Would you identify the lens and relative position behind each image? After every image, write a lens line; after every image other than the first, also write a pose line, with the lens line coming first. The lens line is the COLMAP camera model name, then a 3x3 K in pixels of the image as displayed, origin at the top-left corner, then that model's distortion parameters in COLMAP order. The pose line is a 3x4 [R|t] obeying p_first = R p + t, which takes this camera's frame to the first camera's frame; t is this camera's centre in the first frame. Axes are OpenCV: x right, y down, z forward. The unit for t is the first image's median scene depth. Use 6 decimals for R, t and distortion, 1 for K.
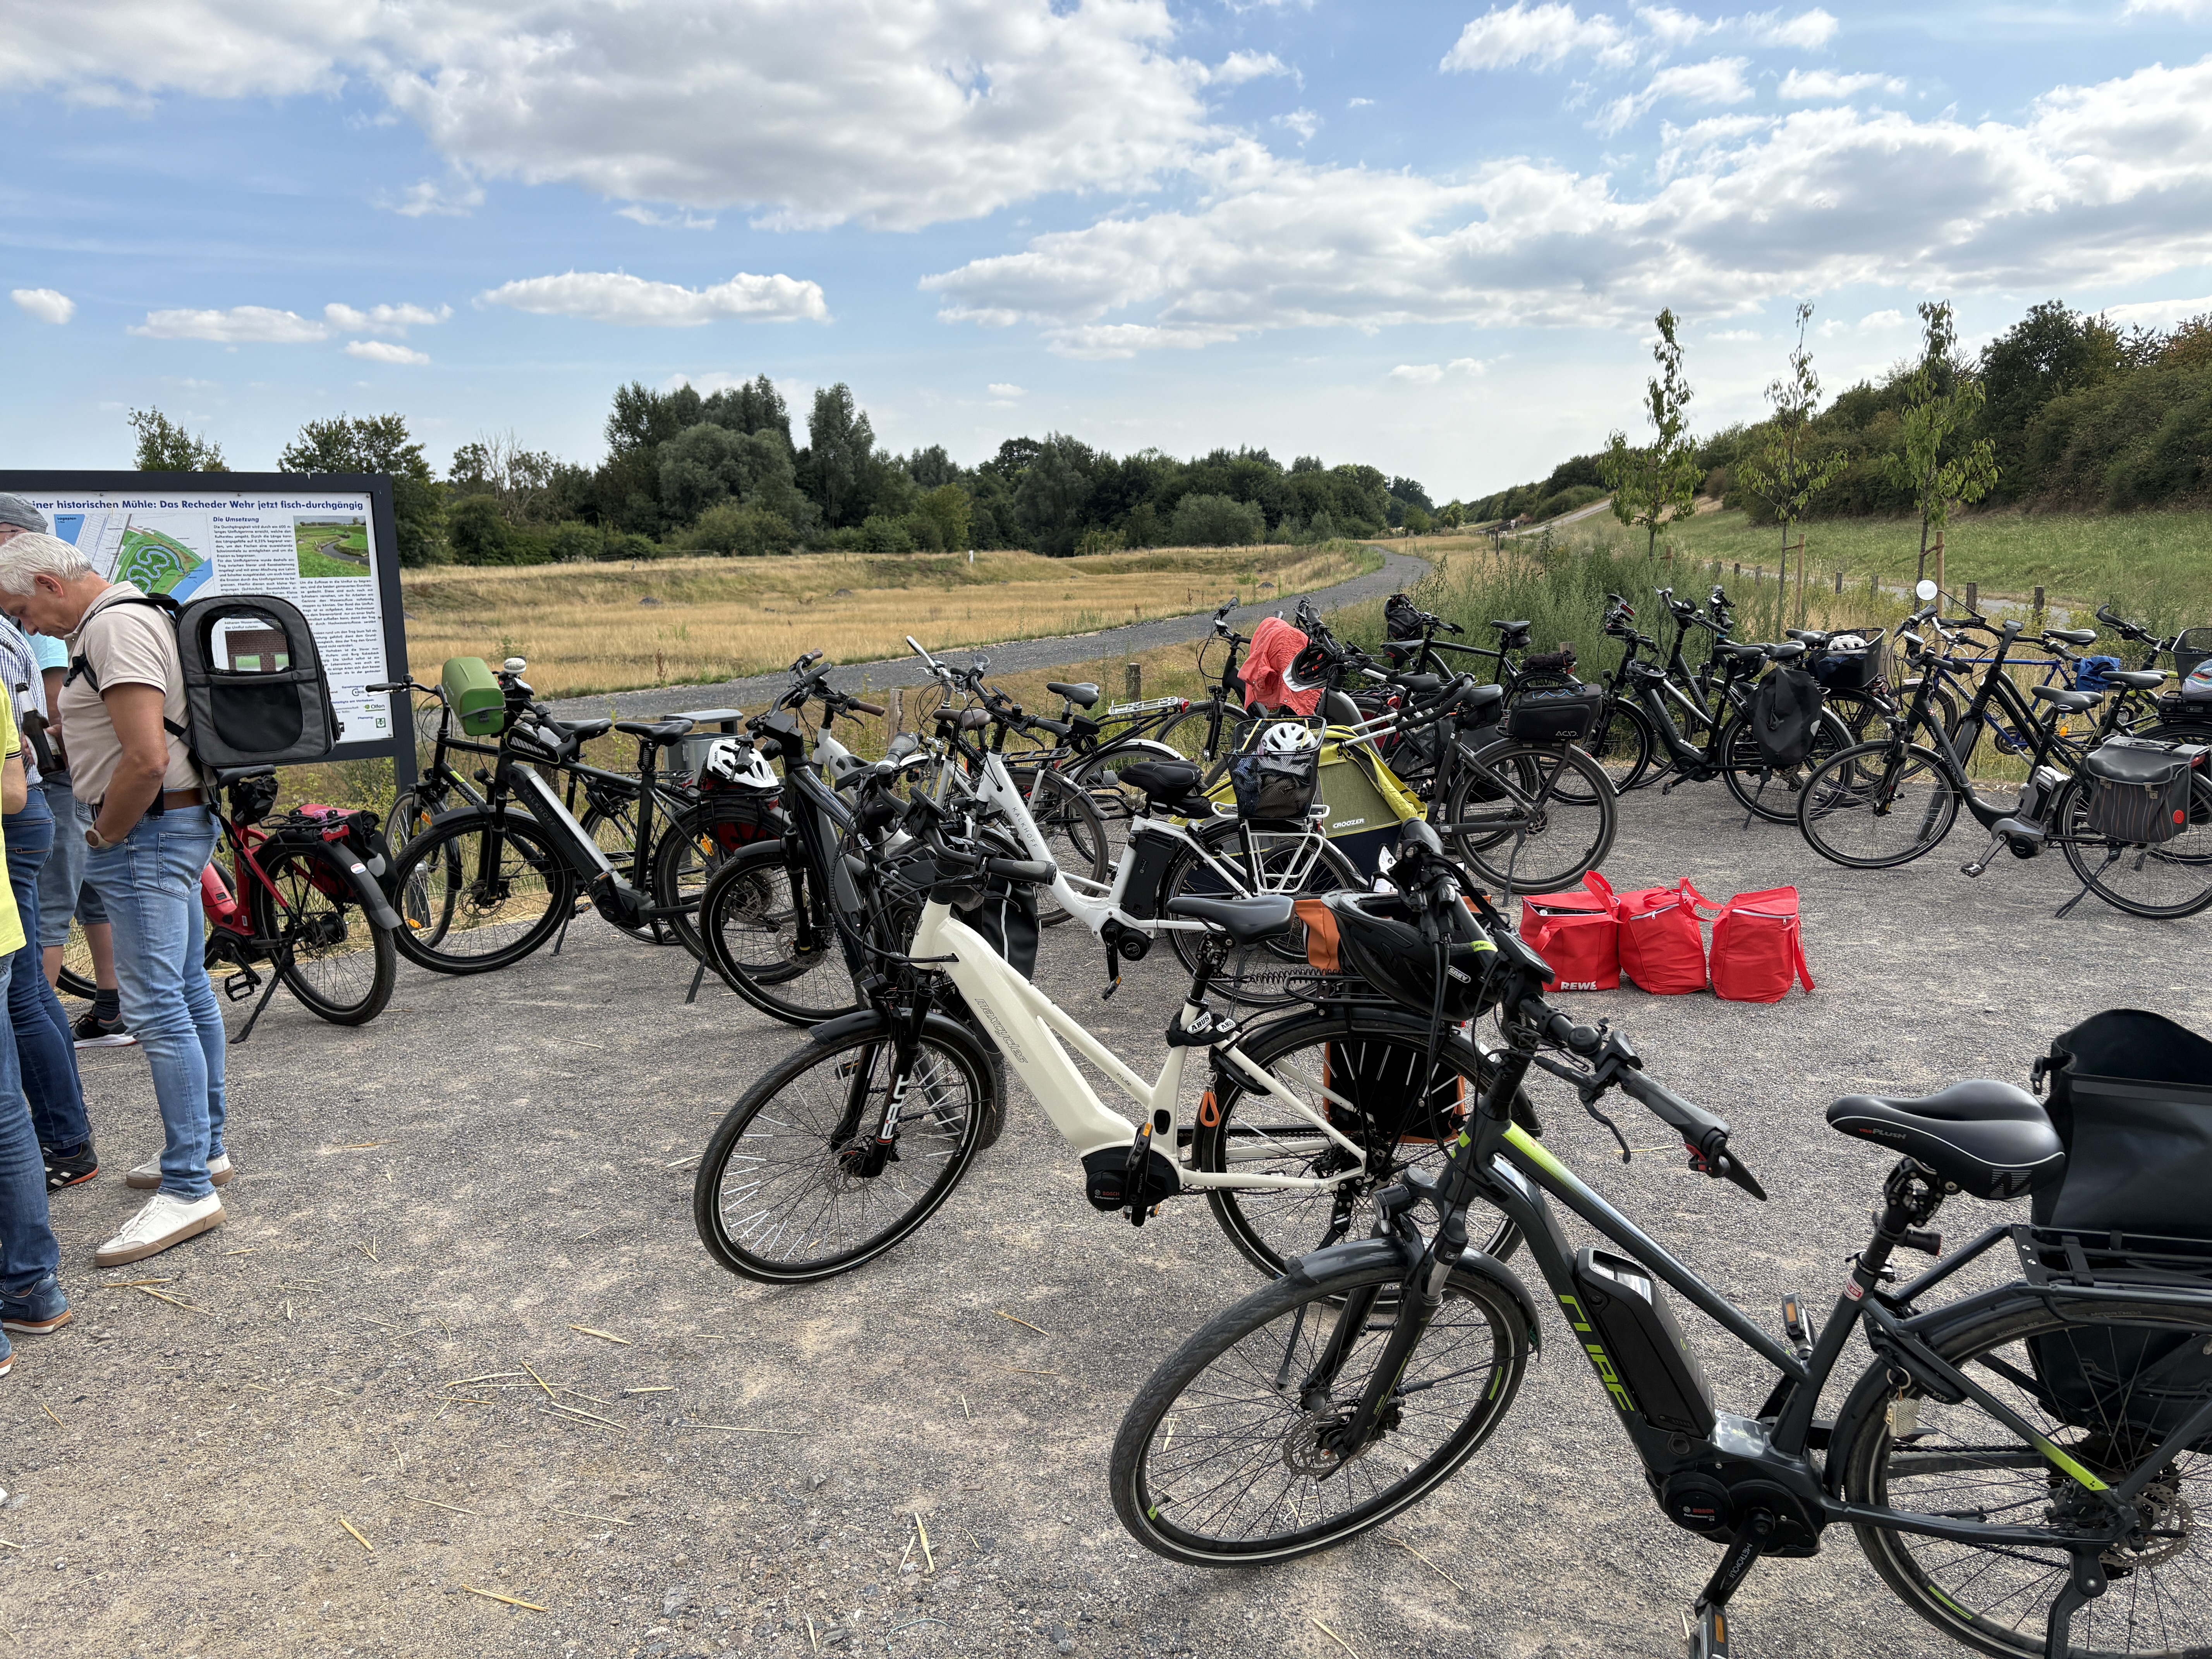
lens RADIAL K [[1686.5, 0, 1106.0], [0, 1686.5, 829.5], [0, 0, 1]] dist [0.087094, -0.084291]
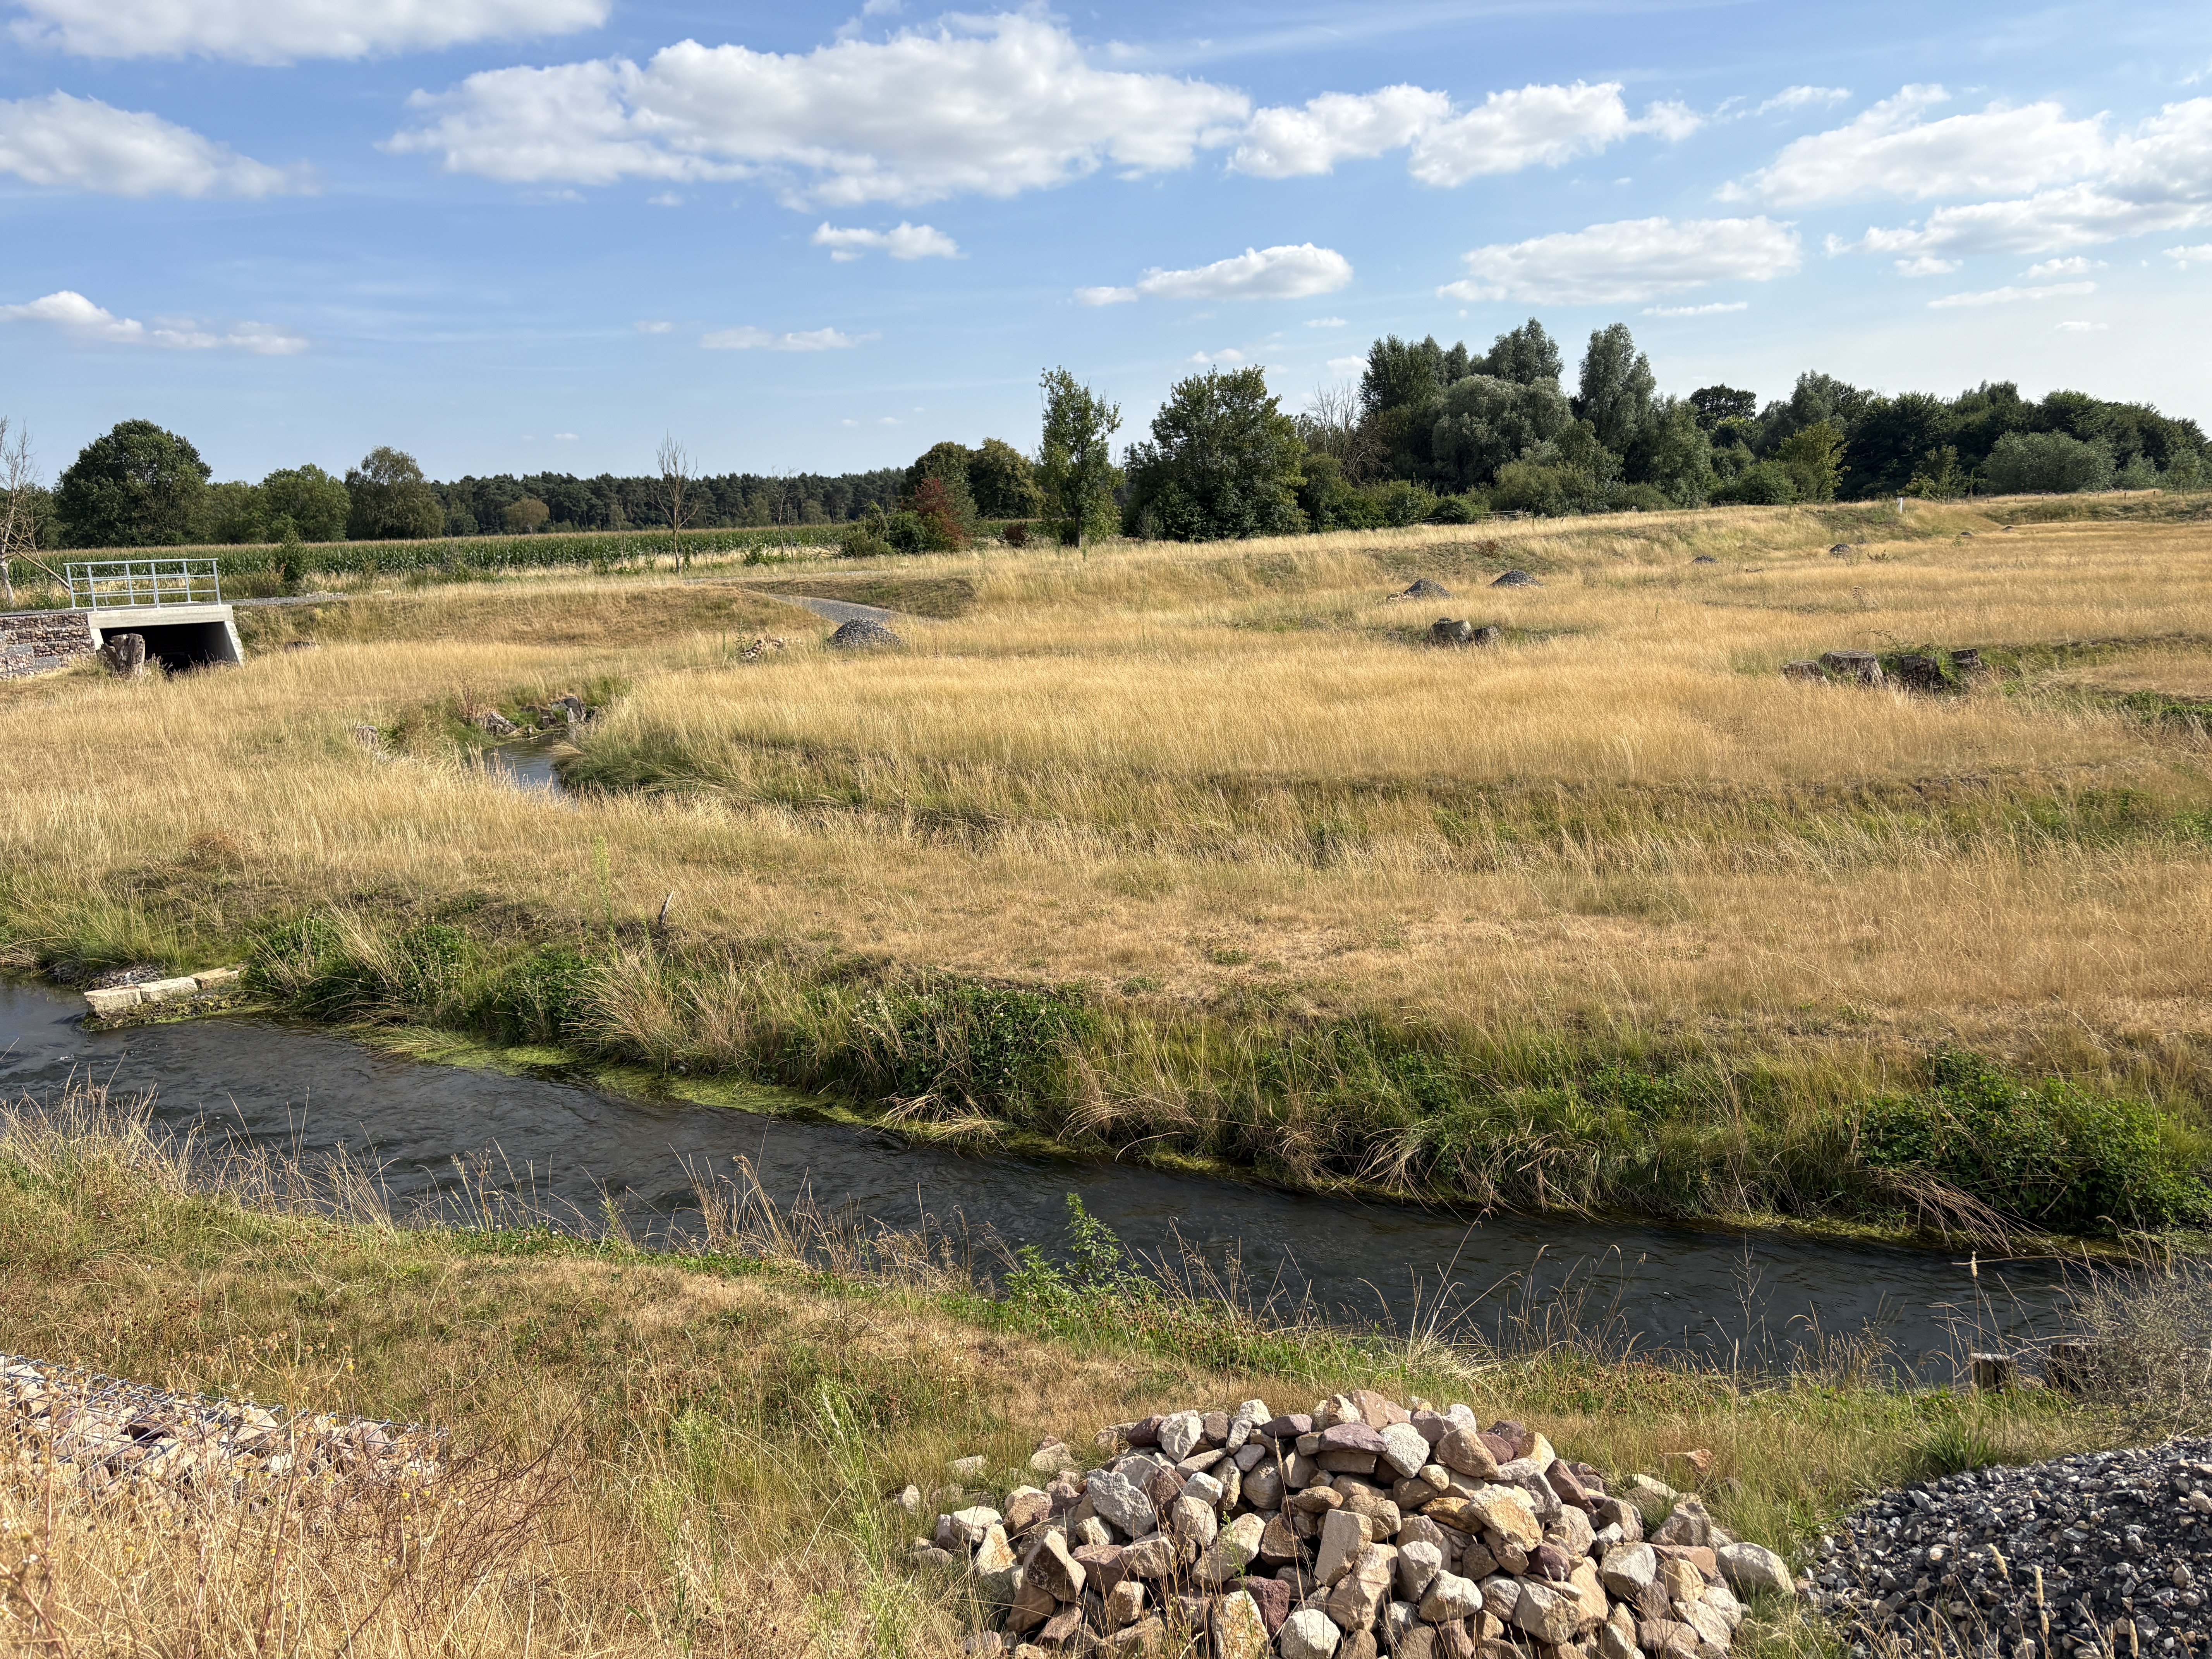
lens RADIAL K [[1706.9, 0, 1120.7], [0, 1706.9, 828.3], [0, 0, 1]] dist [0.029549, -0.030831]
pose [[0.950696, 0.035253, -0.308114, -0.211837], [-0.030817, 0.999340, 0.019254, -0.010913], [0.308590, -0.008809, 0.951154, 0.108768]]
